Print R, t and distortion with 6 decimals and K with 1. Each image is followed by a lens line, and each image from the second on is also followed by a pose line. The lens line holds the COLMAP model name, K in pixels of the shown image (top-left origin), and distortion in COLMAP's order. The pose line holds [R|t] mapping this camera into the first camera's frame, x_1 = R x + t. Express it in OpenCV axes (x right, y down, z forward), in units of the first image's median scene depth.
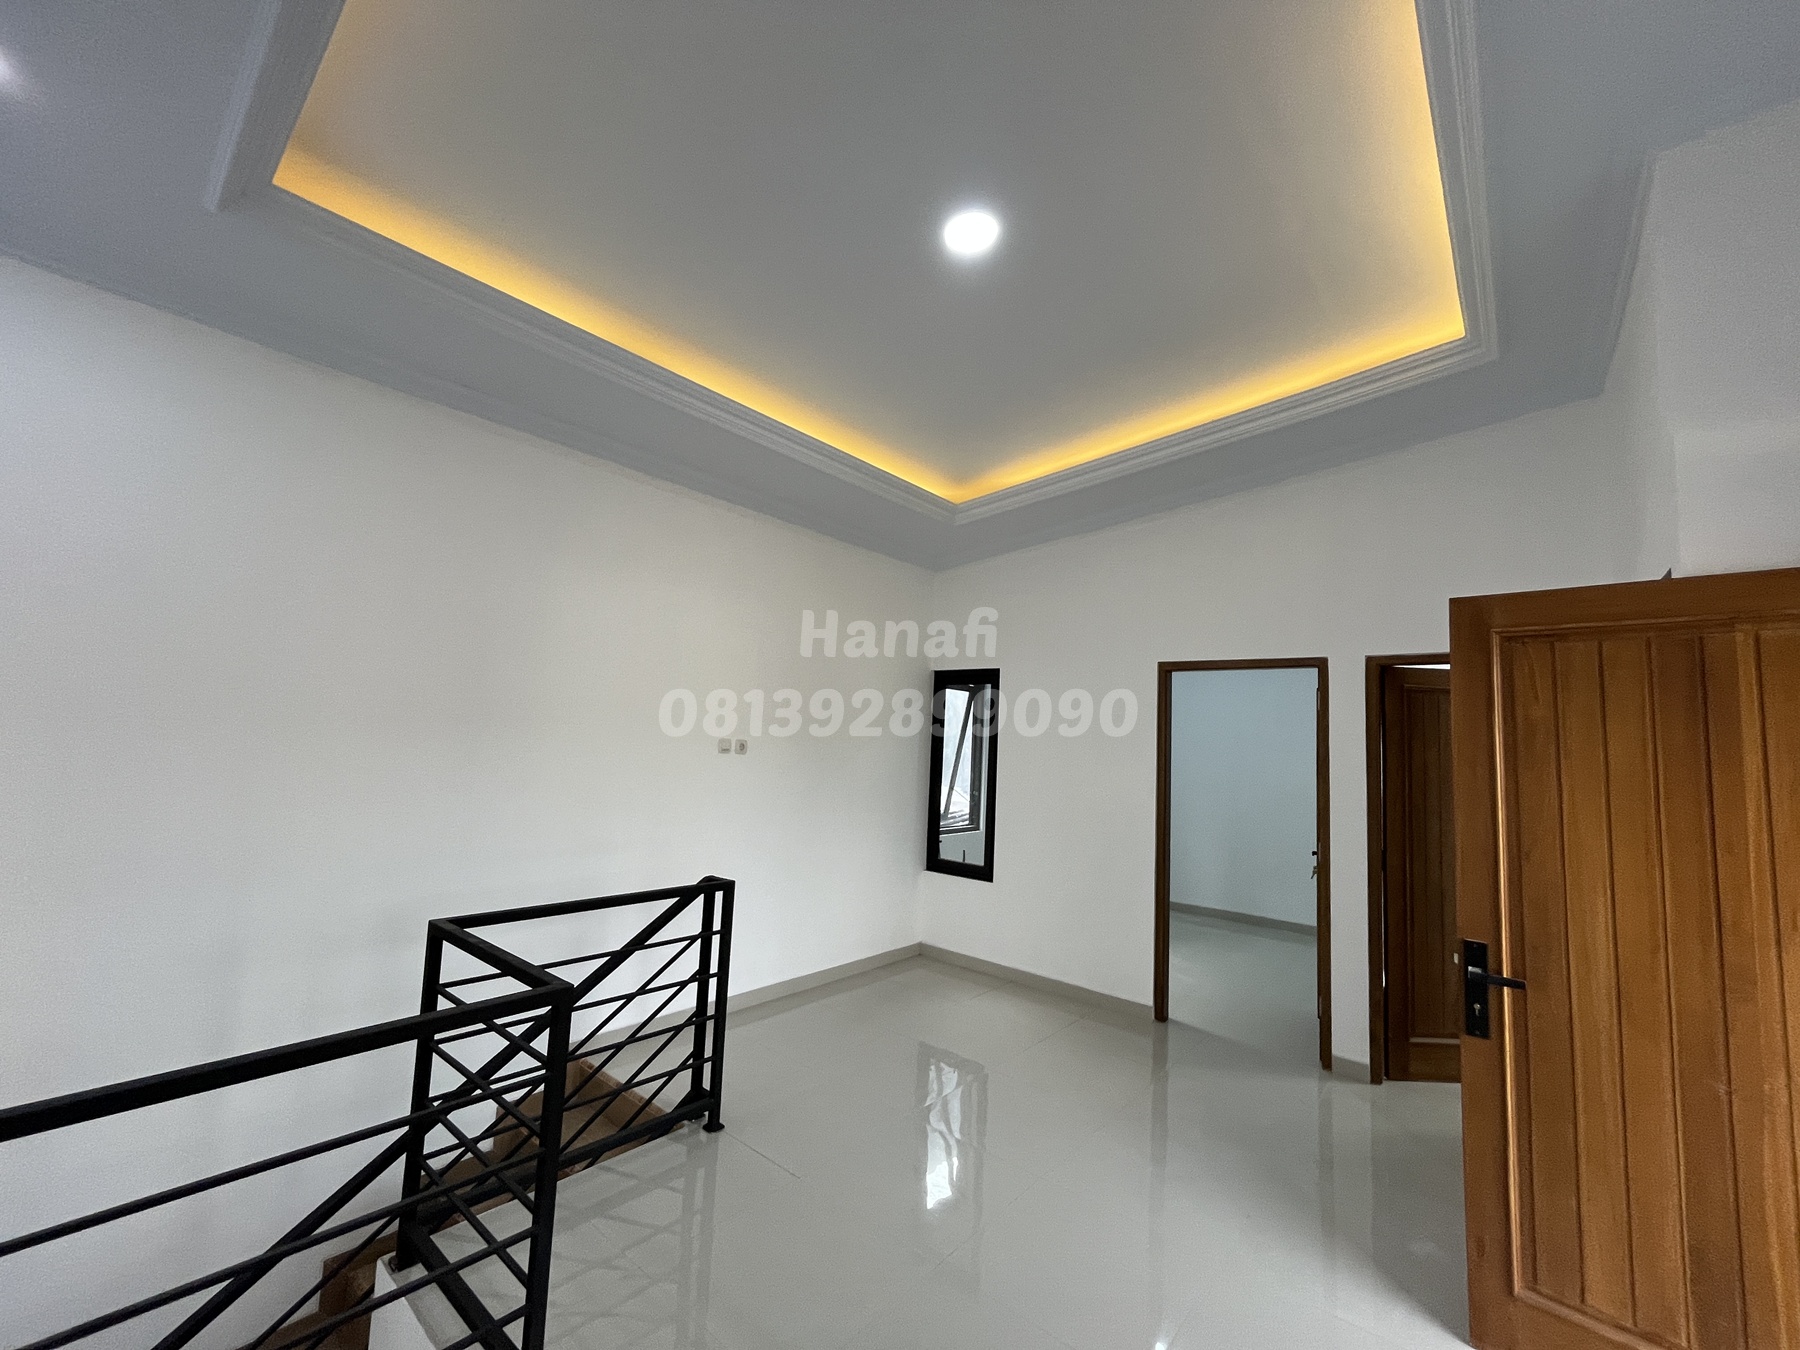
lens RADIAL K [[723.7, 0, 904.0], [0, 723.7, 665.6], [0, 0, 1]] dist [-0.024100, -0.000008]
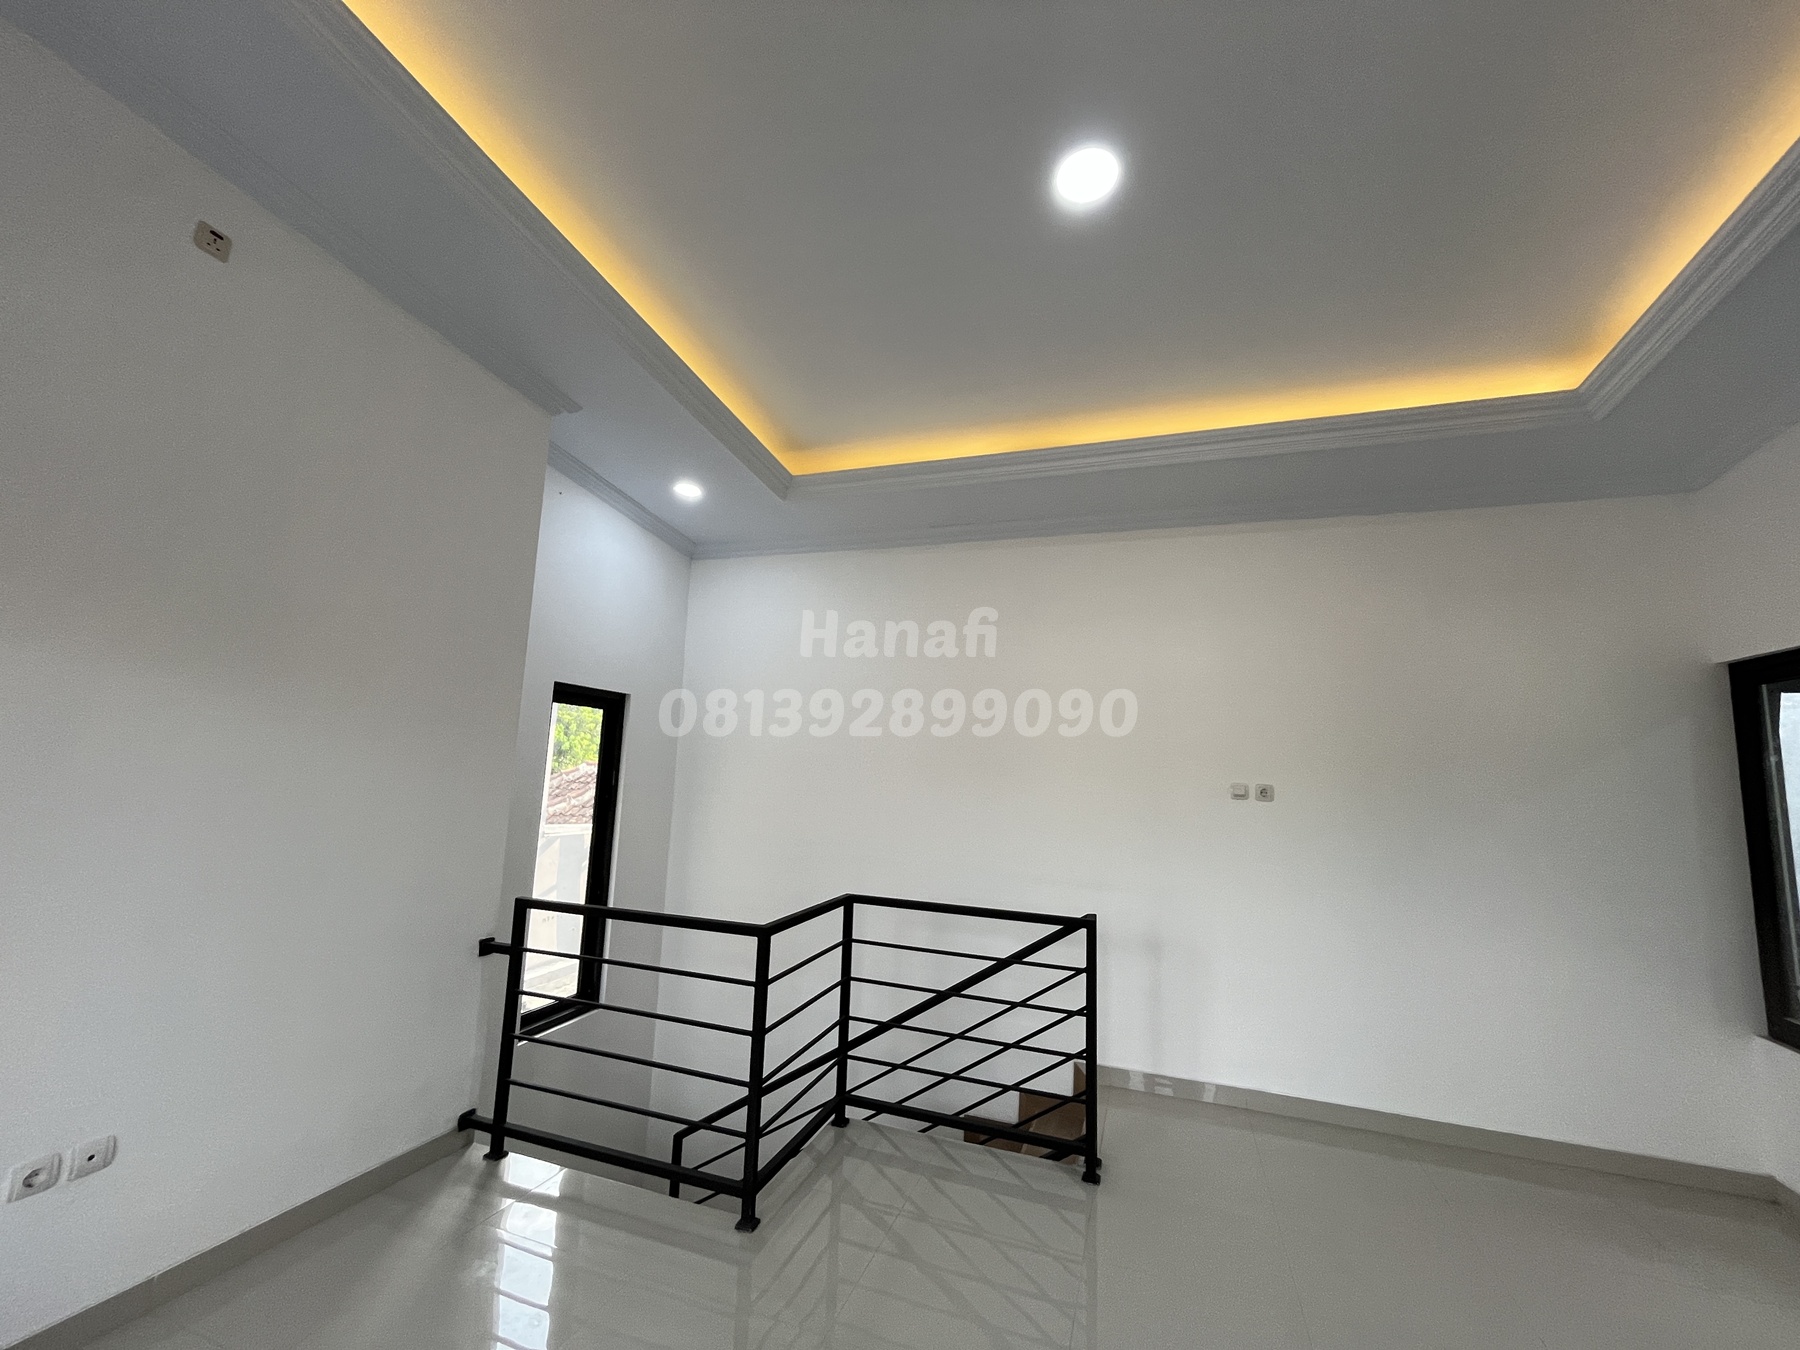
lens RADIAL K [[729.7, 0, 900.1], [0, 729.7, 670.9], [0, 0, 1]] dist [0.002162, 0.000092]
pose [[0.352595, -0.156998, -0.922512, 0.645777], [0.071611, 0.987462, -0.140680, 0.085491], [0.933032, -0.016459, 0.359417, 0.397549]]
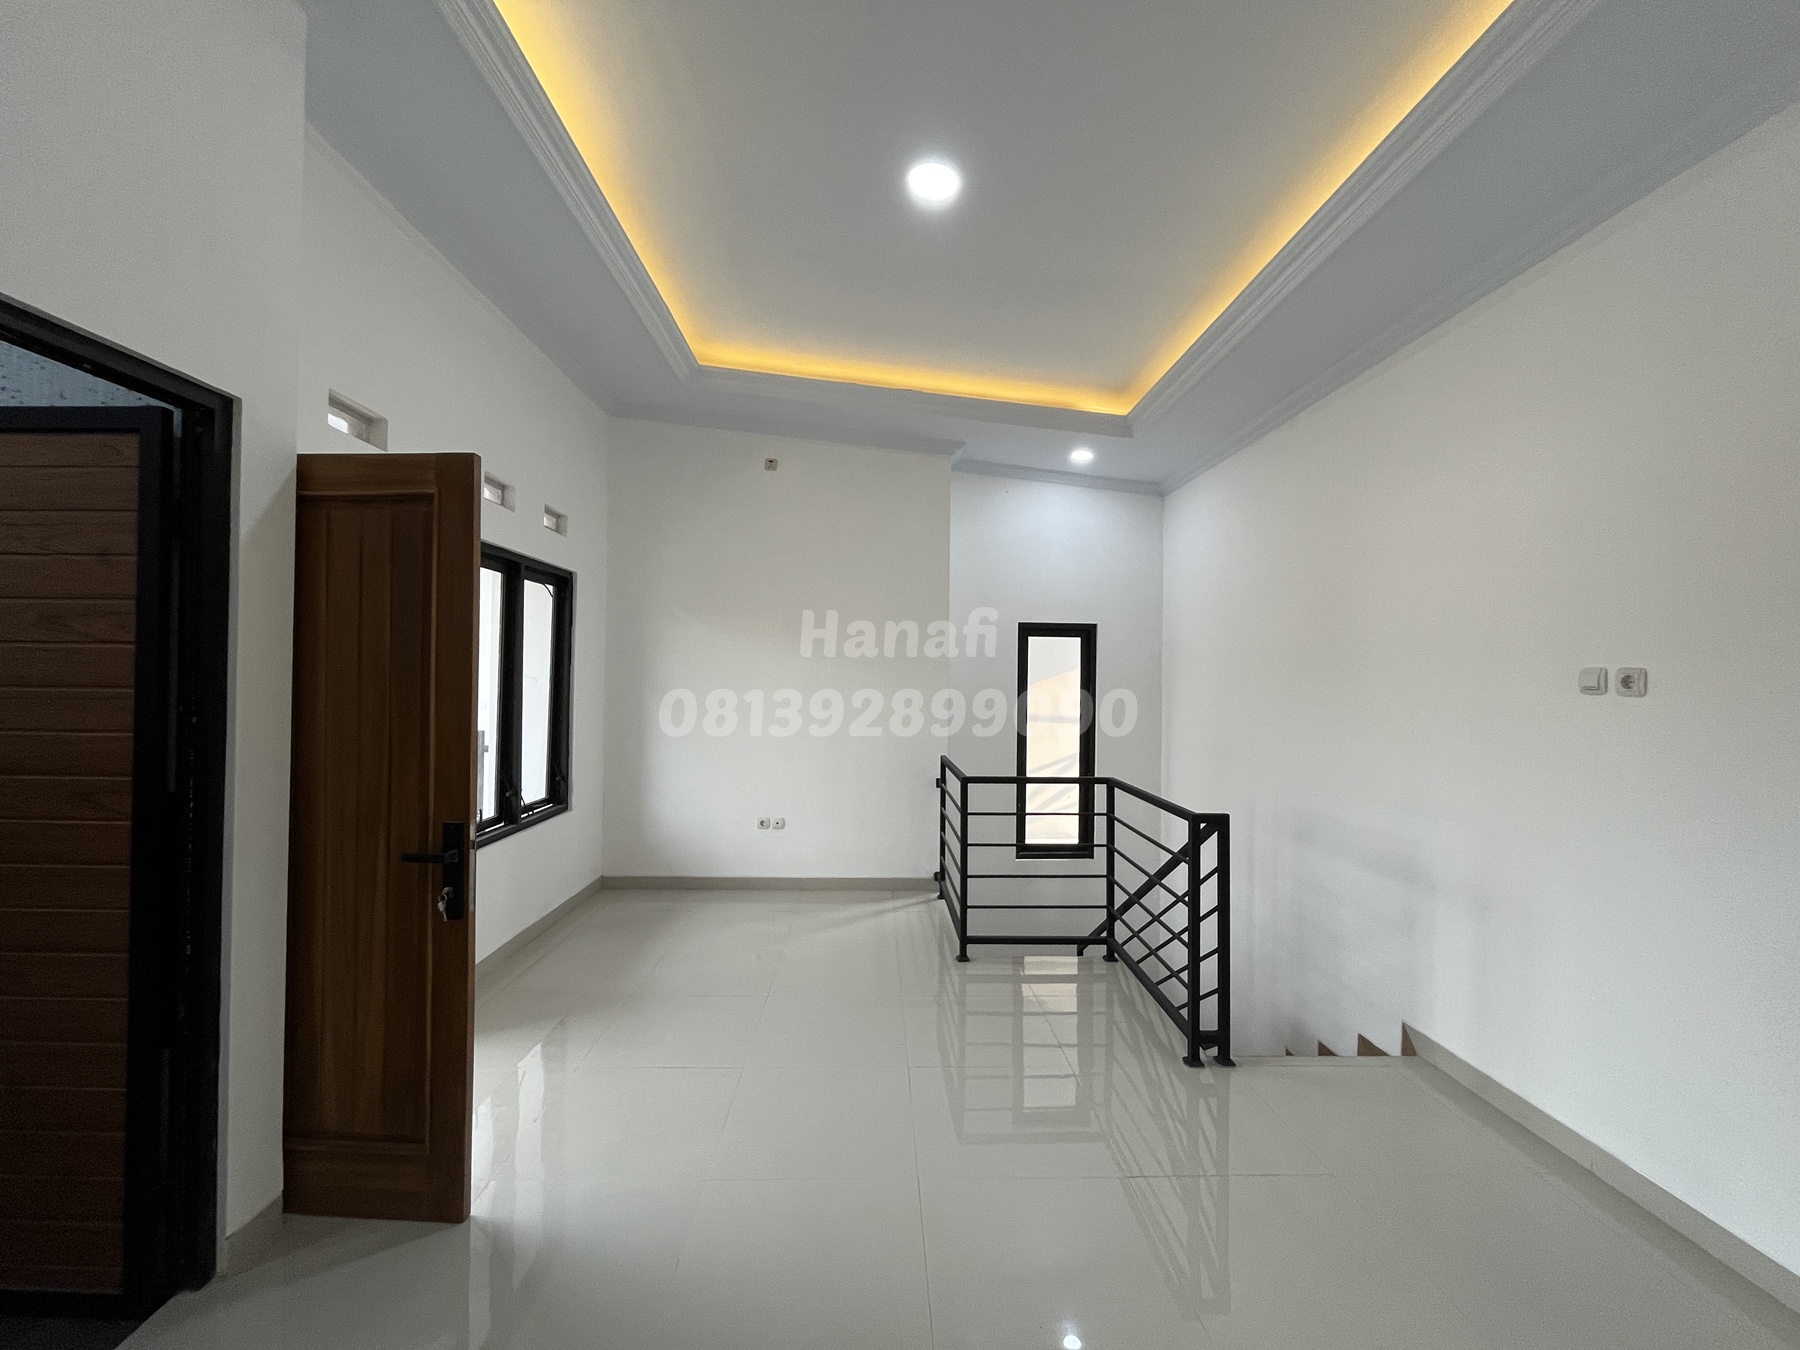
lens RADIAL K [[729.7, 0, 900.1], [0, 729.7, 670.9], [0, 0, 1]] dist [0.002162, 0.000092]
pose [[-0.742571, -0.058765, -0.667184, 0.706360], [0.026755, 0.992746, -0.117218, 0.215785], [0.669233, -0.104893, -0.735612, 1.475730]]
